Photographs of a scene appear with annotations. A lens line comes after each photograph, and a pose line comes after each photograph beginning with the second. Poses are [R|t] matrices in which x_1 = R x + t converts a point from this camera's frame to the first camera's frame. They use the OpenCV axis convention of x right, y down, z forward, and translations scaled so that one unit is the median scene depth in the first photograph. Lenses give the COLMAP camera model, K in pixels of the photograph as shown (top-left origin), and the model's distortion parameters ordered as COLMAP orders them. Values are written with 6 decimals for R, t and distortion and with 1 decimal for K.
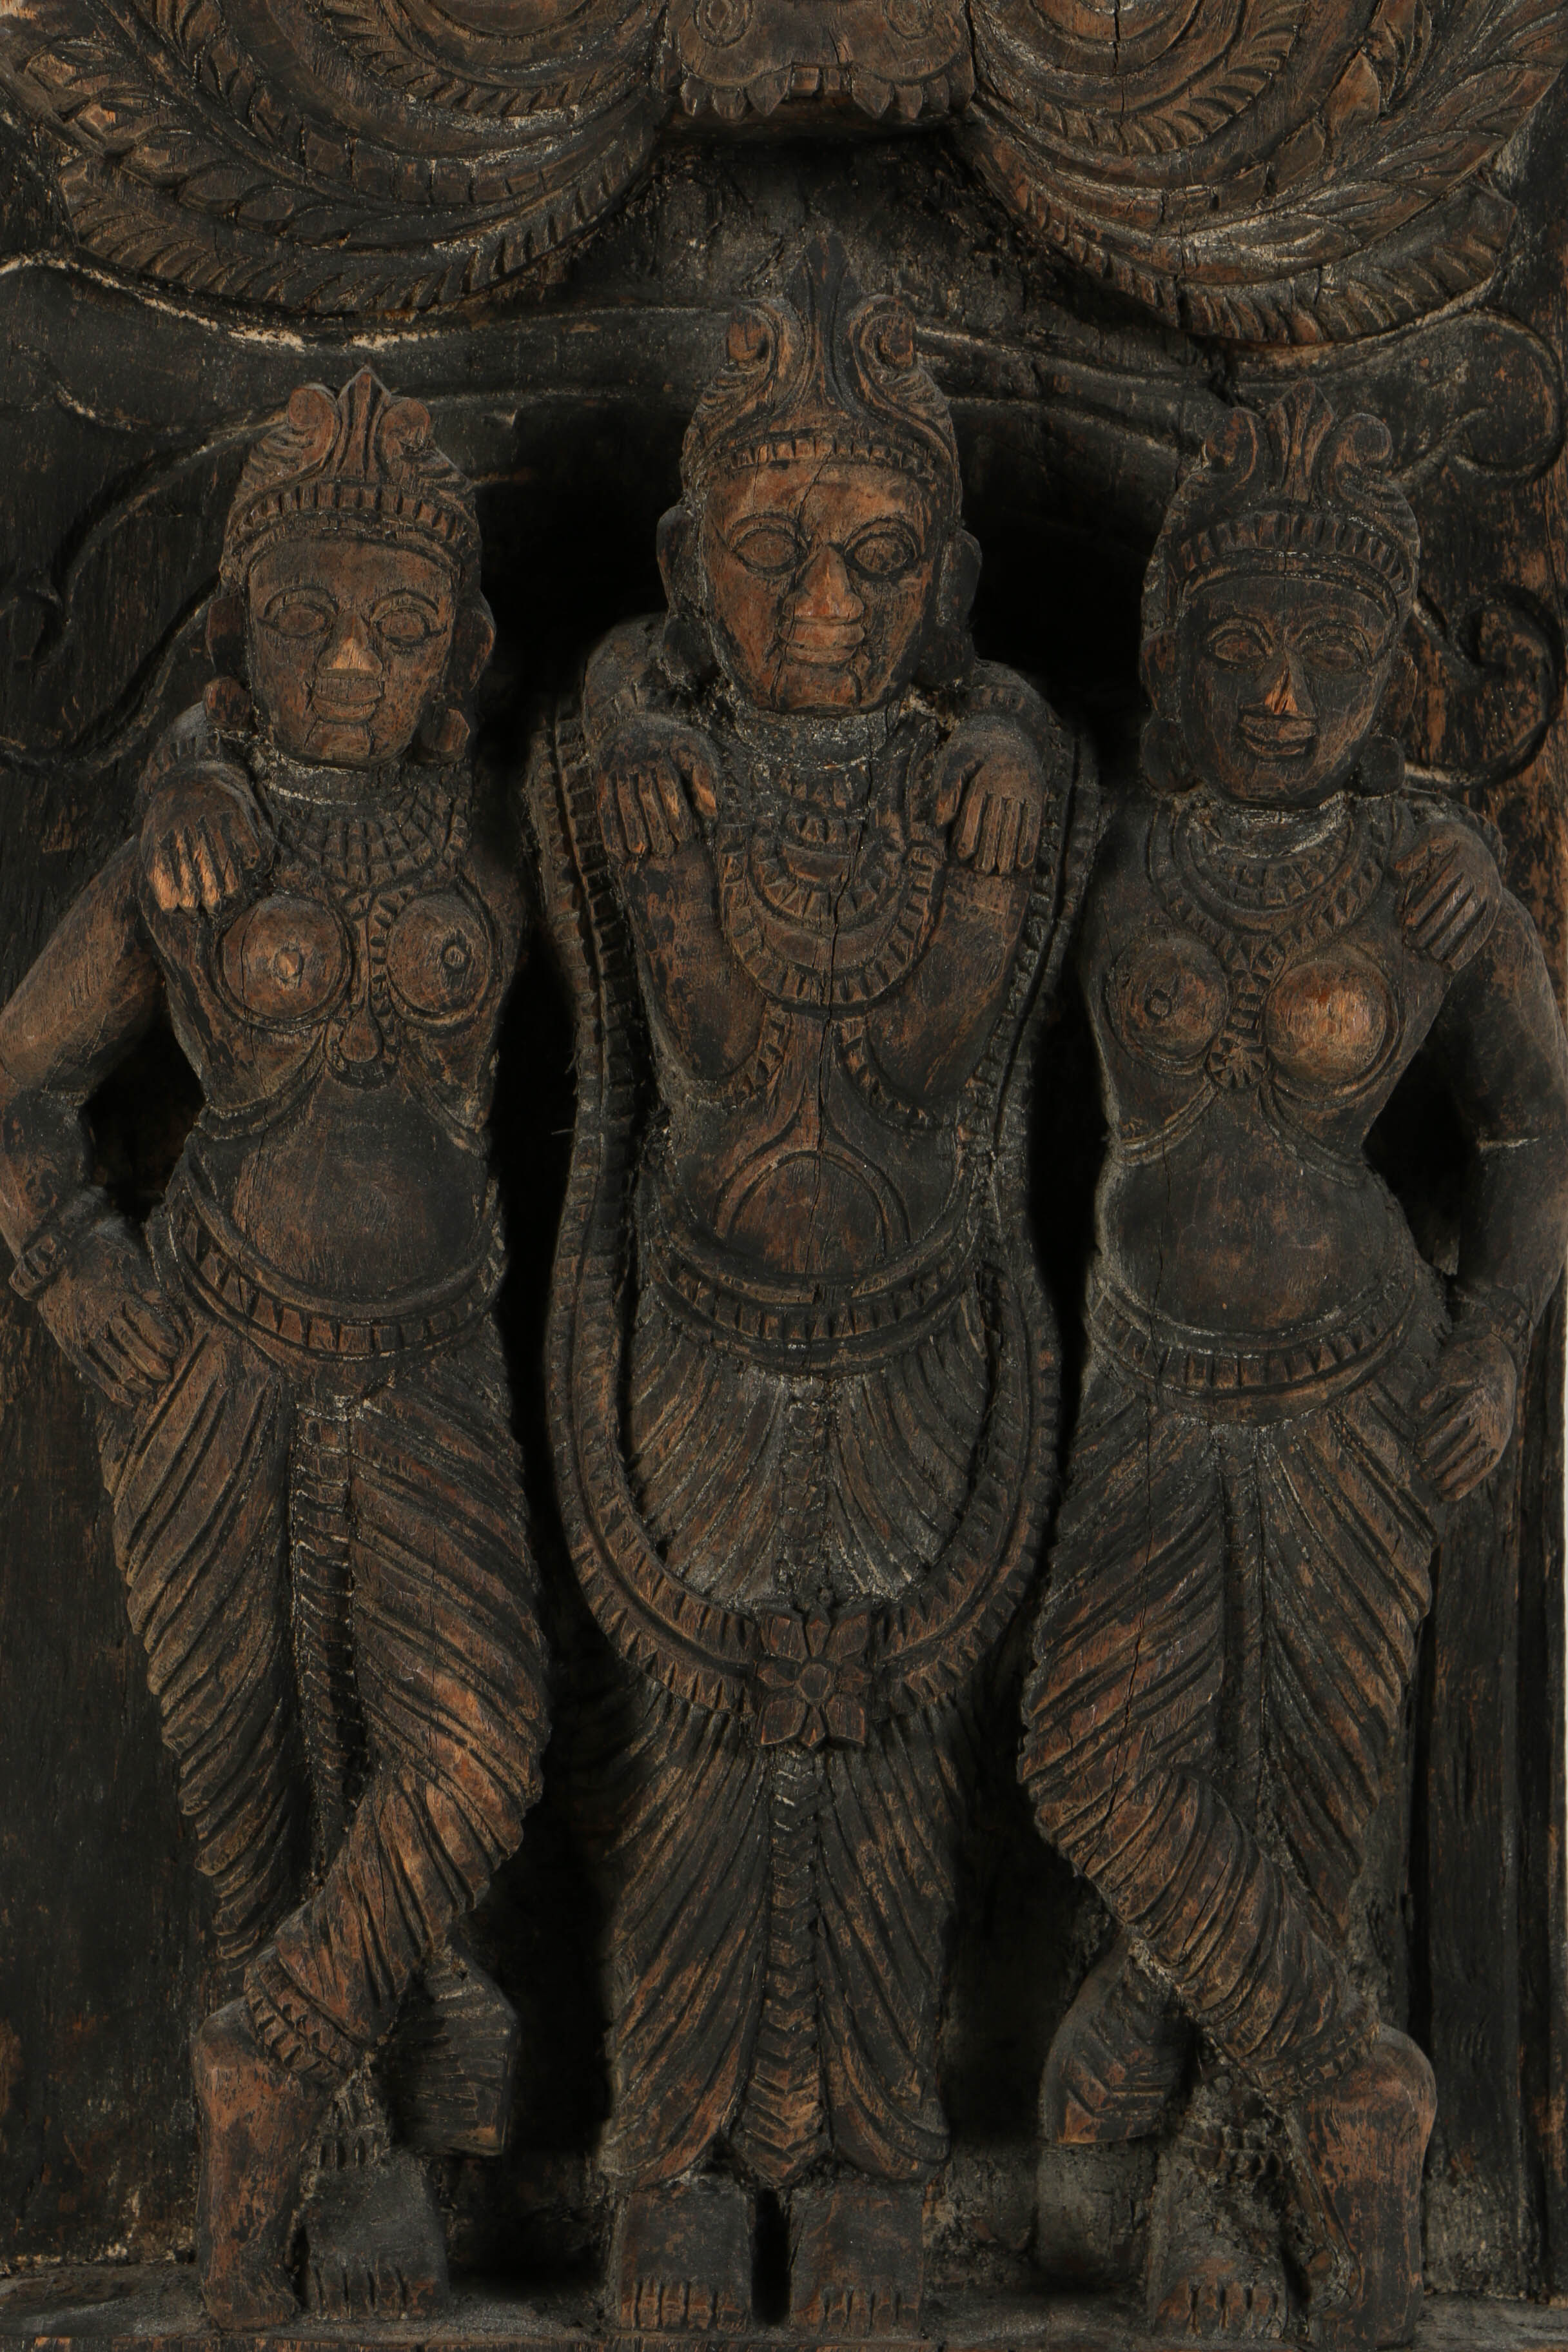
lens RADIAL K [[8487.9, 0, 836.2], [0, 8487.9, 1216.6], [0, 0, 1]] dist [0.674741, 0.000000]
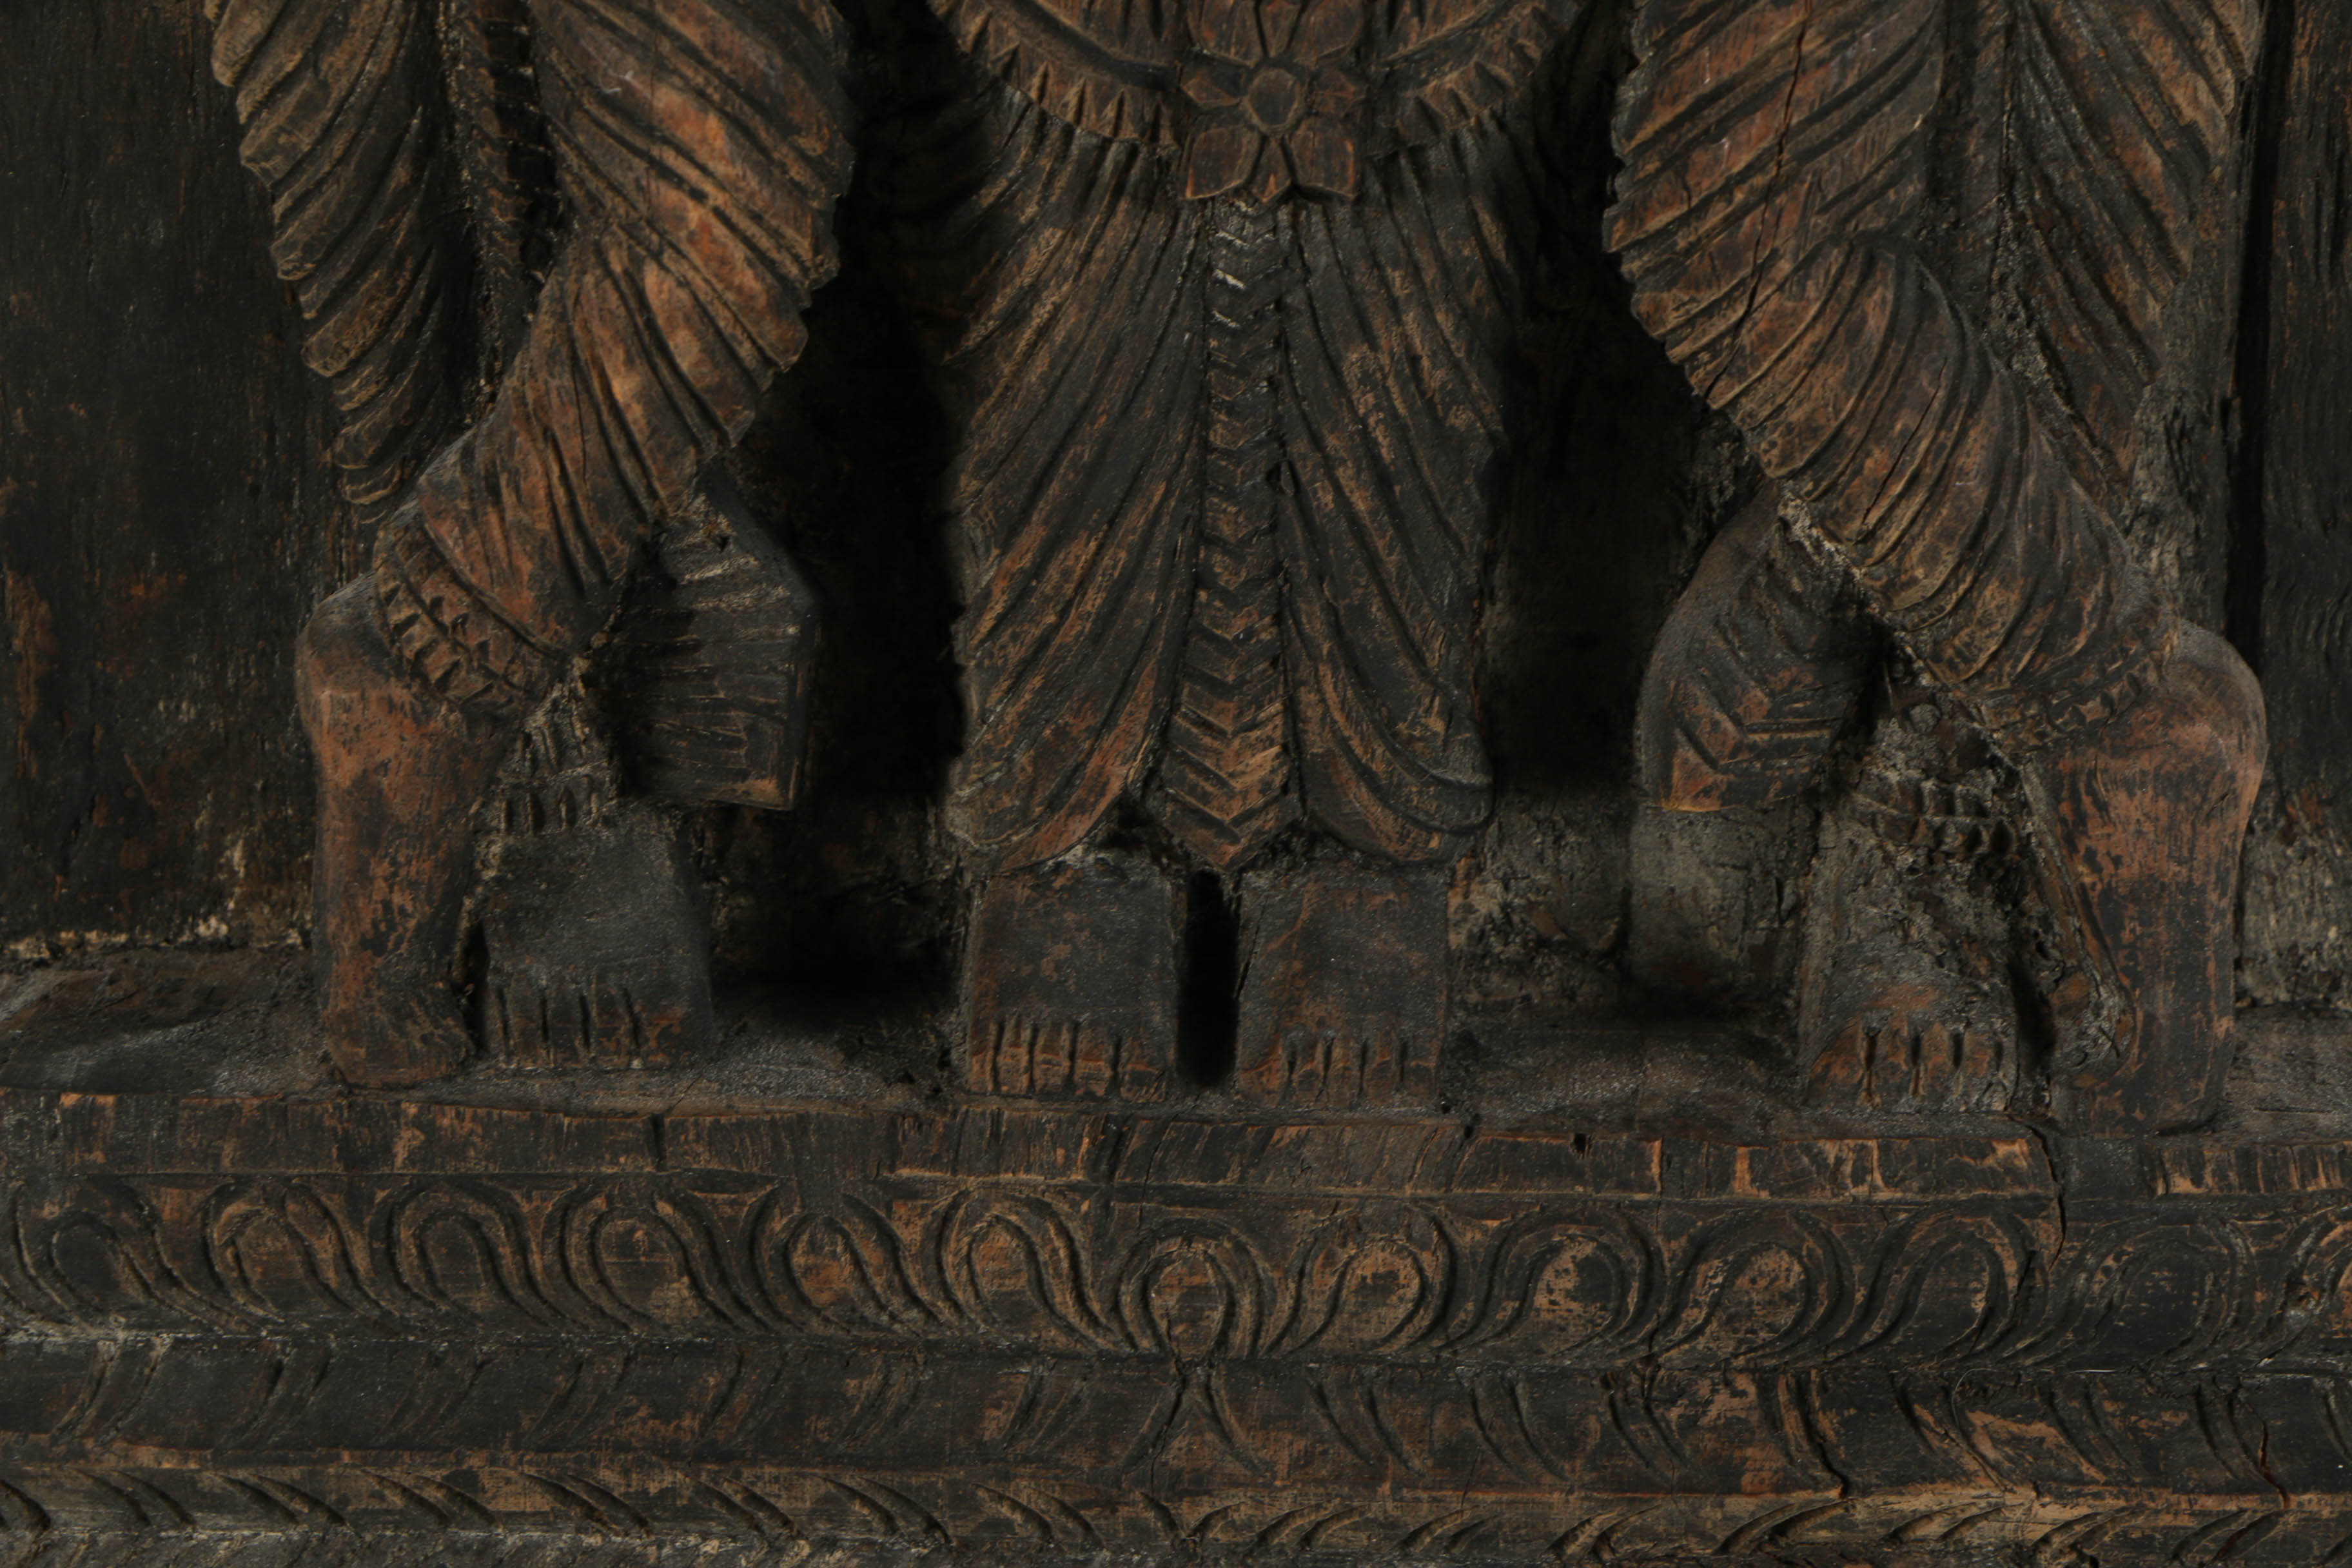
lens RADIAL K [[9505.2, 0, 1124.7], [0, 9505.2, 931.0], [0, 0, 1]] dist [0.651902, 0.000000]
pose [[0.998876, 0.009796, -0.046383, 0.019240], [-0.000539, 0.980697, 0.195531, -0.021258], [0.047403, -0.195286, 0.979600, 0.306056]]
